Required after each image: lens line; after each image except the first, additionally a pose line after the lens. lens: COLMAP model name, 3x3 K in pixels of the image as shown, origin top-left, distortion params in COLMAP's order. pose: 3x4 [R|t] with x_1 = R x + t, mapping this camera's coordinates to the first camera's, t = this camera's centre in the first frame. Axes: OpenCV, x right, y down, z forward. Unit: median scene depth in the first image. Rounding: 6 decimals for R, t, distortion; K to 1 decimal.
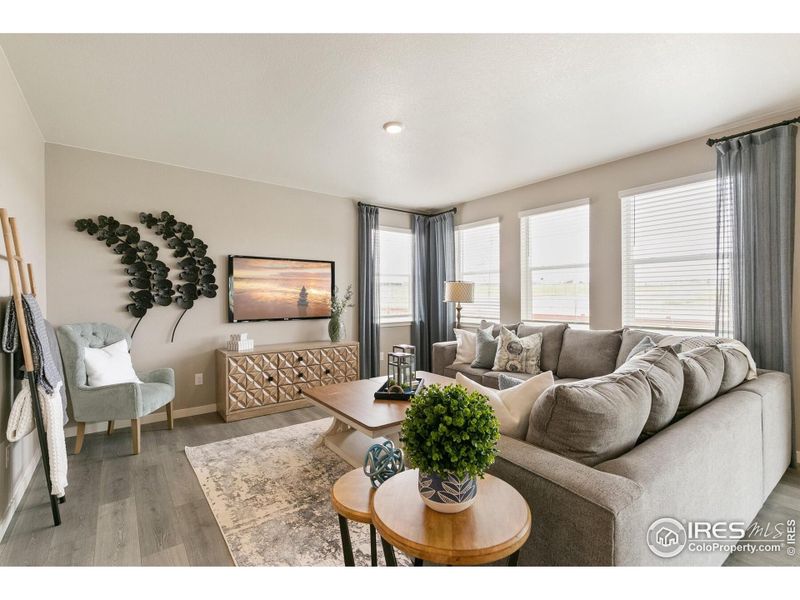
lens RADIAL K [[380.8, 0, 400.0], [0, 380.8, 300.0], [0, 0, 1]] dist [0.000965, -0.000101]
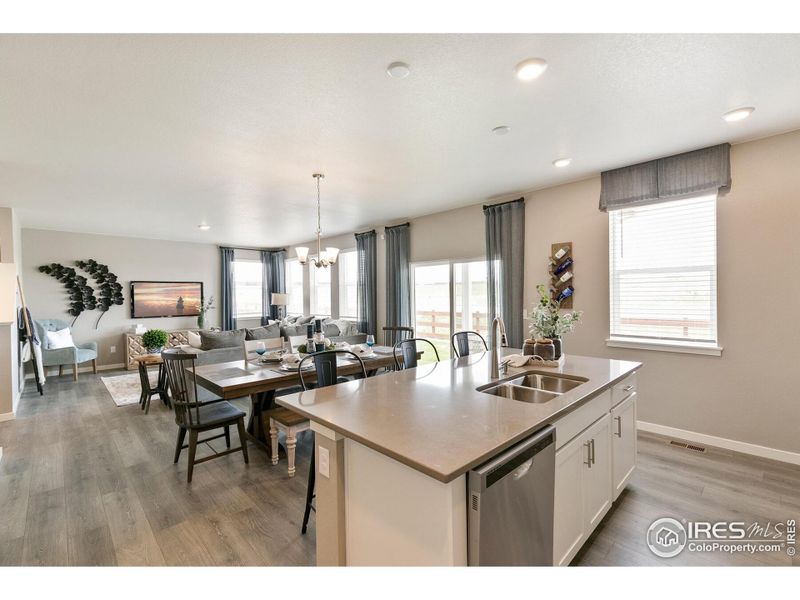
lens RADIAL K [[356.9, 0, 400.0], [0, 356.9, 300.0], [0, 0, 1]] dist [0.001200, 0.000217]
pose [[0.991402, -0.010297, 0.130447, 0.647088], [0.009537, 0.999934, 0.006443, -0.029010], [-0.130505, -0.005143, 0.991434, -0.922980]]
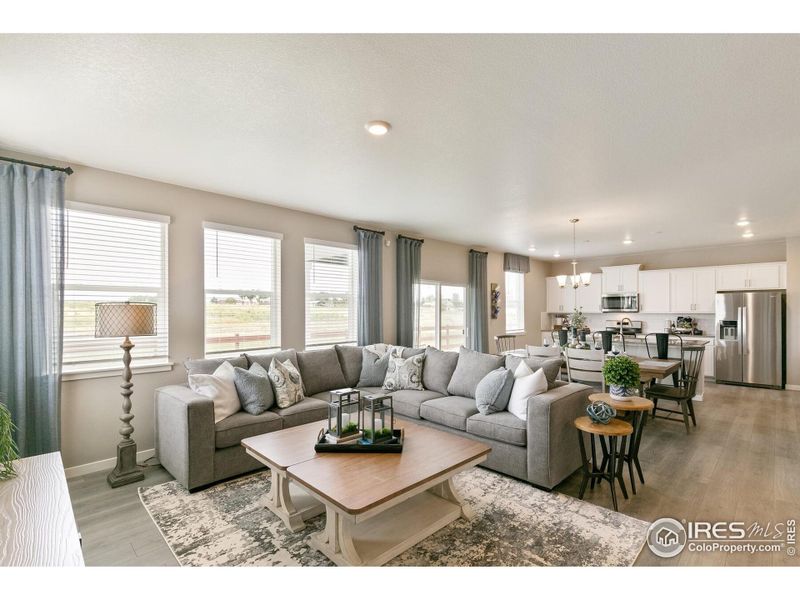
lens RADIAL K [[375.4, 0, 401.0], [0, 375.4, 311.6], [0, 0, 1]] dist [0.002105, 0.000425]
pose [[-0.147804, 0.002742, 0.989013, -0.644257], [0.011407, 0.999934, -0.001068, -0.035674], [-0.988951, 0.011124, -0.147825, 0.824400]]
